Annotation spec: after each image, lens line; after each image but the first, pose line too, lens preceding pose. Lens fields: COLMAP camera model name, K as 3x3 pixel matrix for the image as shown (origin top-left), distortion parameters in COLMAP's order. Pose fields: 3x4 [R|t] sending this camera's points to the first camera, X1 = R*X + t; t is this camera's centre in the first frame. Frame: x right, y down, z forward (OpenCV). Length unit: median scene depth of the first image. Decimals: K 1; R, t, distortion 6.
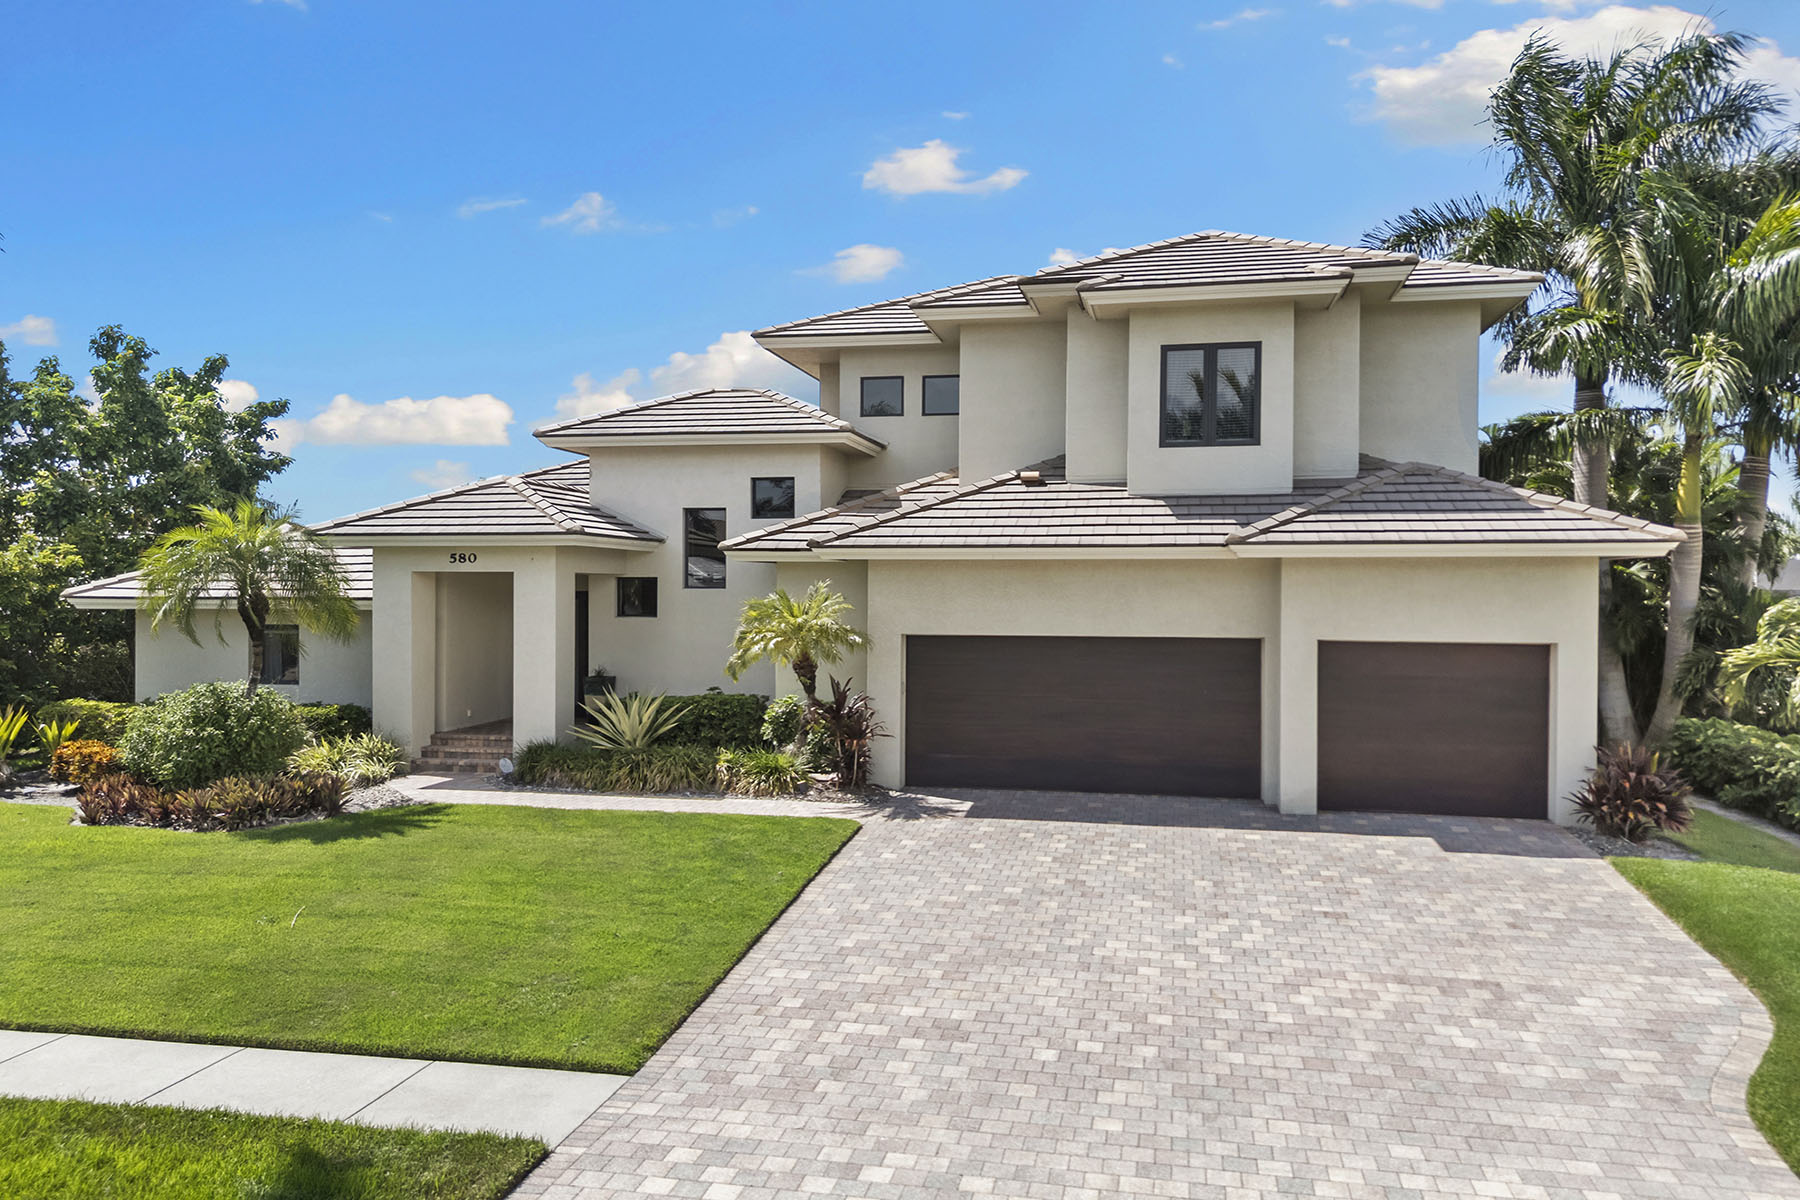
lens RADIAL K [[1297.6, 0, 900.0], [0, 1297.6, 600.0], [0, 0, 1]] dist [0.003672, 0.000985]
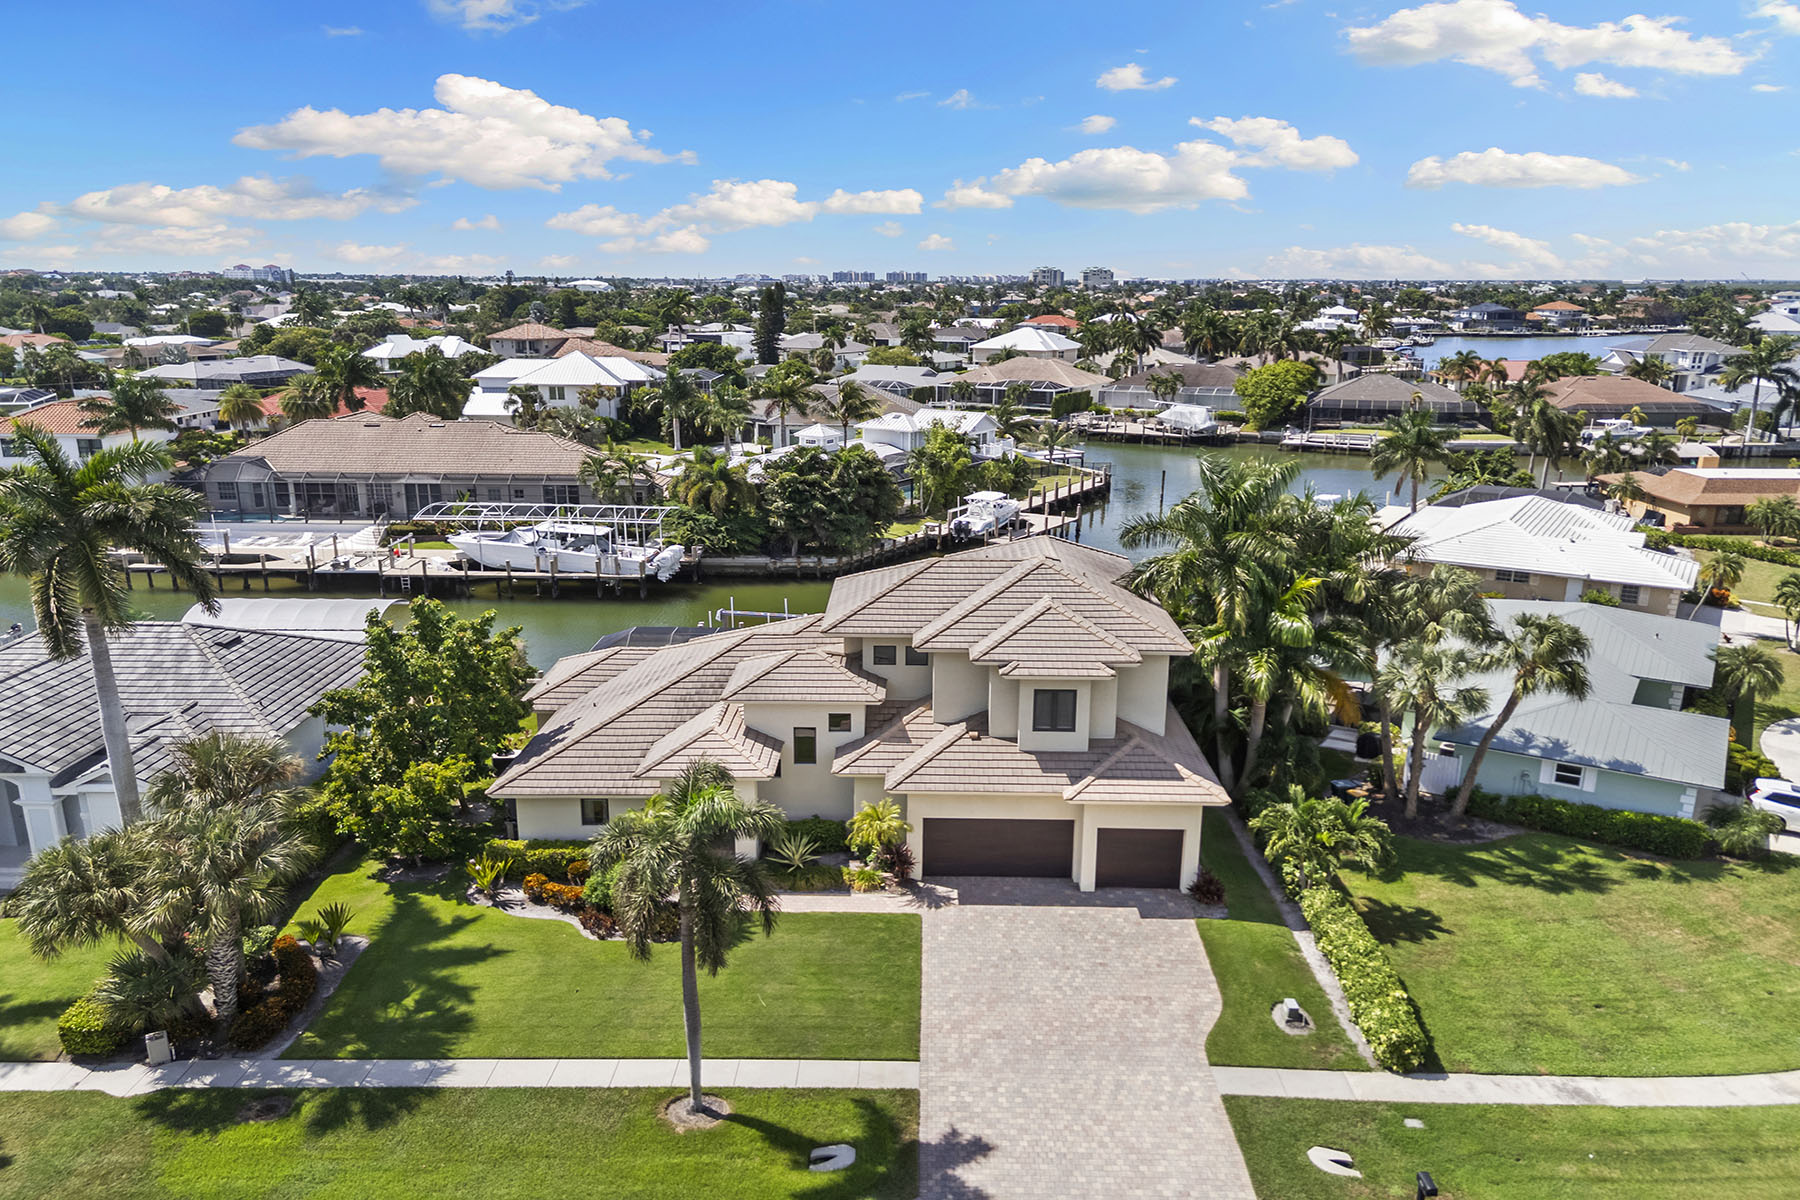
lens RADIAL K [[1297.6, 0, 900.0], [0, 1297.6, 600.0], [0, 0, 1]] dist [0.003672, 0.000985]
pose [[0.981701, -0.040864, 0.185992, -0.519642], [-0.003061, 0.973192, 0.229973, -1.012806], [-0.190403, -0.226334, 0.955259, -1.268476]]
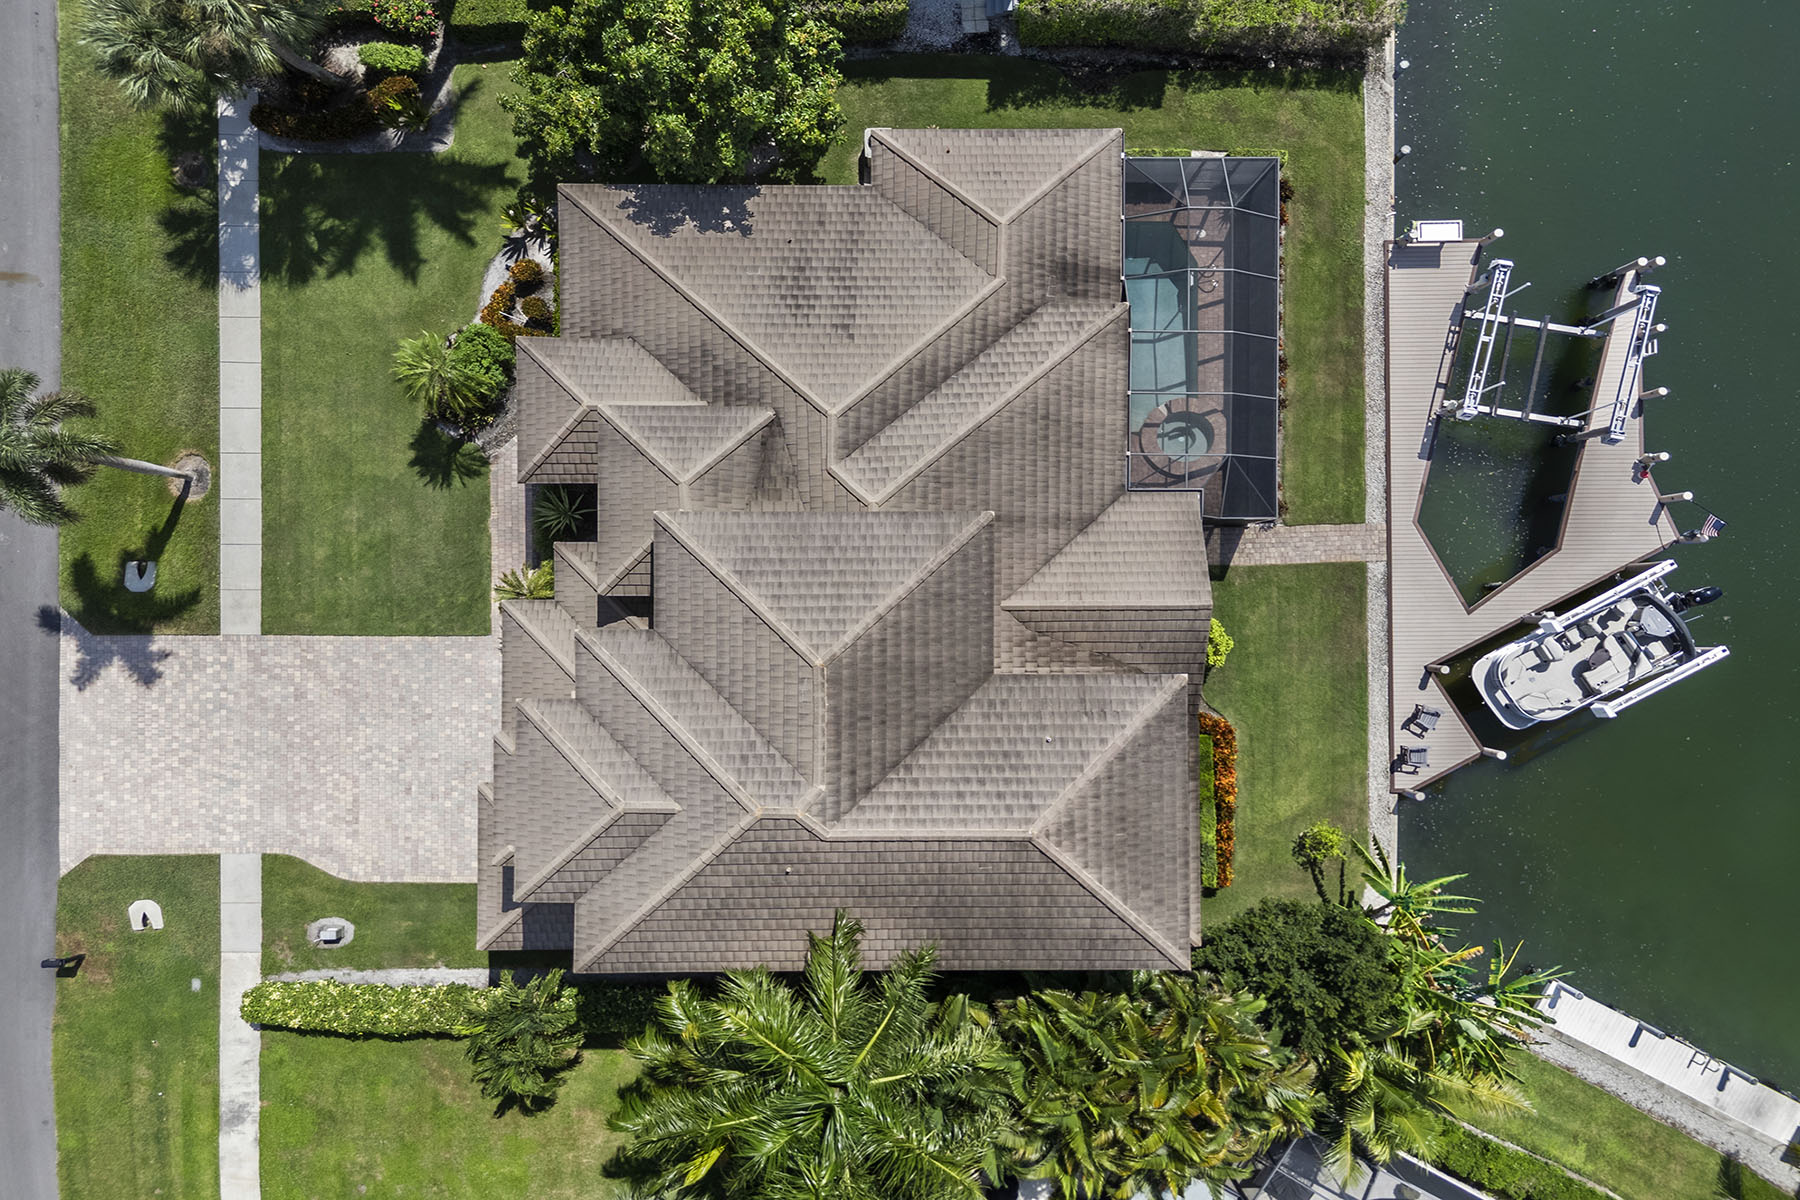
lens RADIAL K [[1297.6, 0, 900.0], [0, 1297.6, 600.0], [0, 0, 1]] dist [0.003672, 0.000985]
pose [[0.192765, 0.981153, 0.013393, 0.033098], [-0.134310, 0.012862, 0.990856, -2.766438], [0.972009, -0.192802, 0.134258, 1.567375]]
